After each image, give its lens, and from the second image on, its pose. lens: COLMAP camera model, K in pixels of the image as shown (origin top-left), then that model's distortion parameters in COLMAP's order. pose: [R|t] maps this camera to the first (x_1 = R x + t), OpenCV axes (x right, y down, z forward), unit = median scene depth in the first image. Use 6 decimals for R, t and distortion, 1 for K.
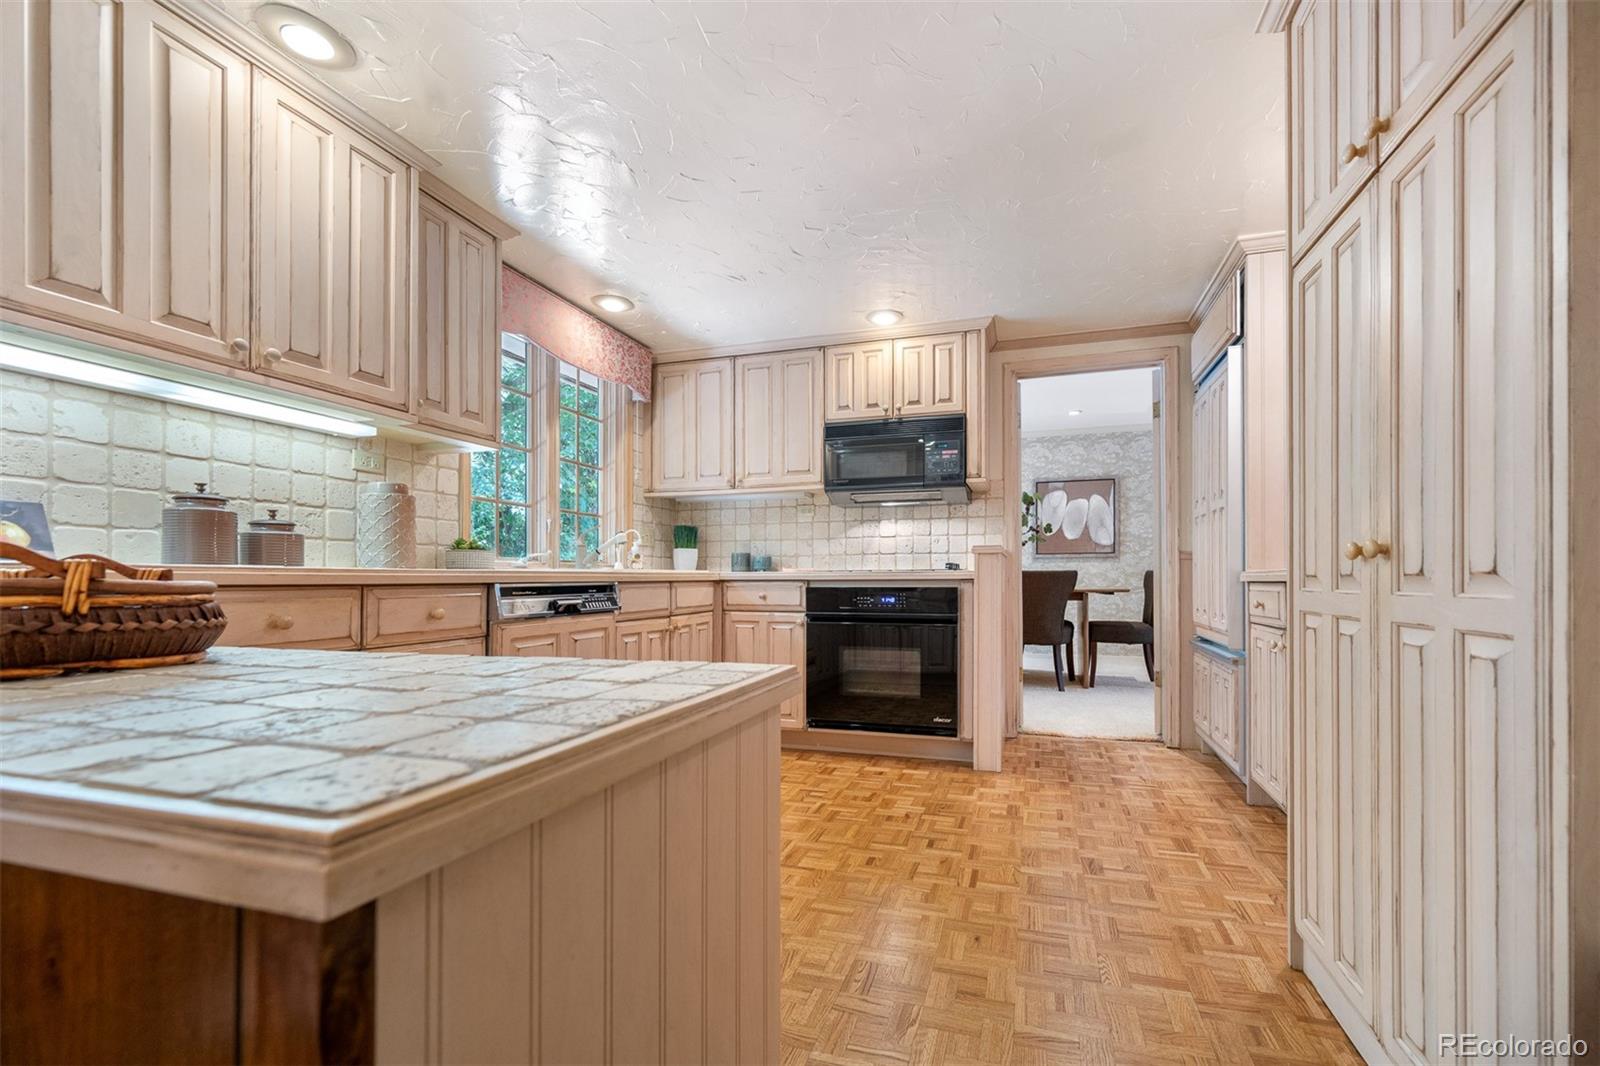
lens RADIAL K [[642.6, 0, 838.1], [0, 642.6, 580.5], [0, 0, 1]] dist [0.002334, 0.000216]
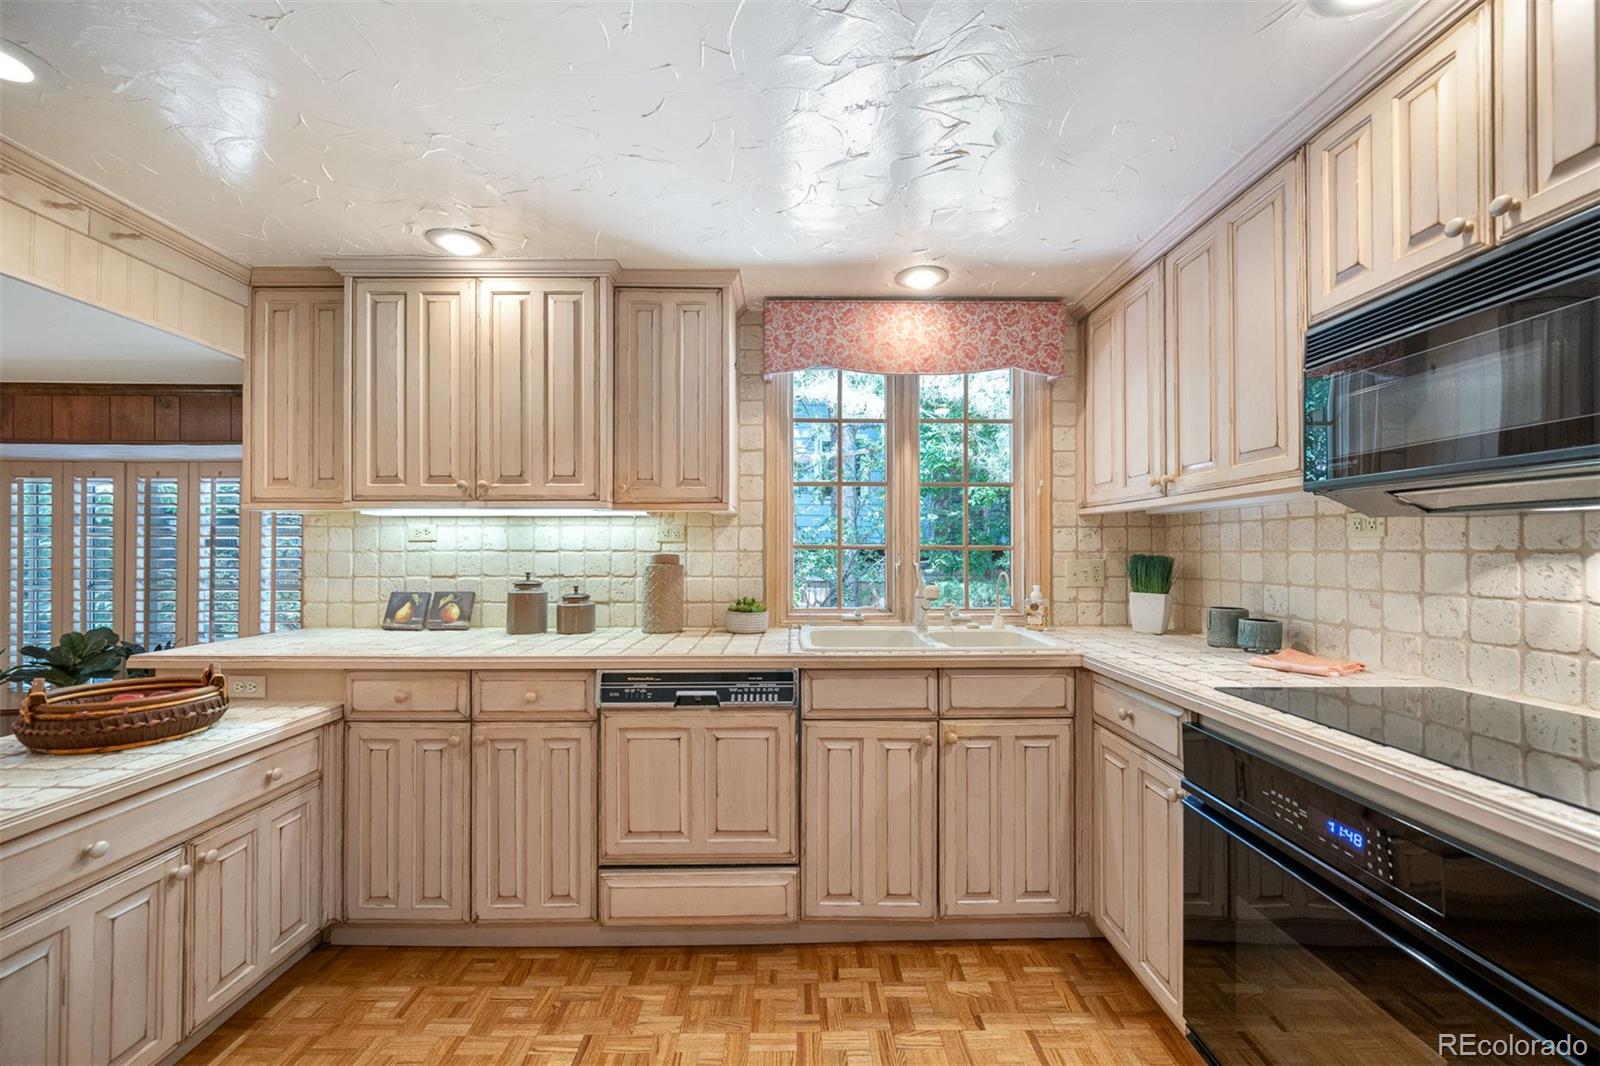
lens RADIAL K [[627.2, 0, 799.4], [0, 627.2, 551.0], [0, 0, 1]] dist [-0.001719, -0.000067]
pose [[0.306364, 0.000876, -0.951914, 0.259588], [-0.004545, 0.999990, -0.000542, -0.098182], [0.951904, 0.004492, 0.306364, 0.561017]]
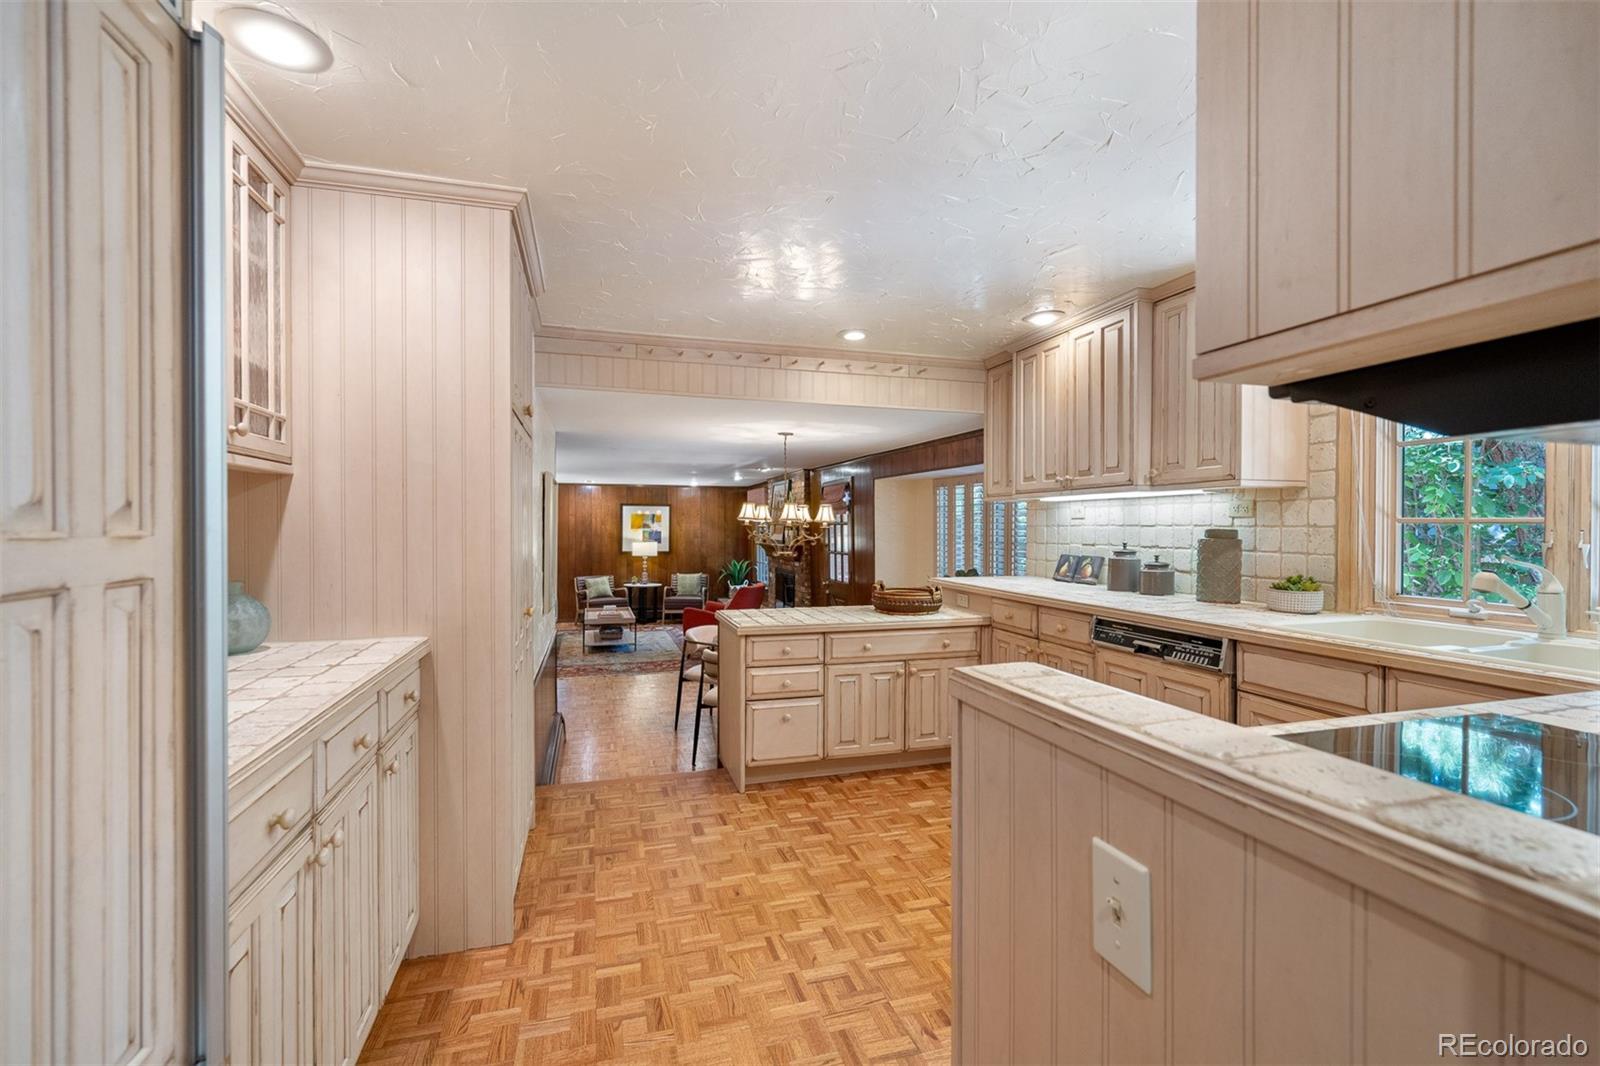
lens RADIAL K [[678.6, 0, 804.6], [0, 678.6, 536.2], [0, 0, 1]] dist [-0.000286, -0.000163]
pose [[-0.825008, 0.010521, -0.565024, 0.403285], [-0.001376, 0.999786, 0.020625, -0.101559], [0.565120, 0.017793, -0.824817, 1.007691]]
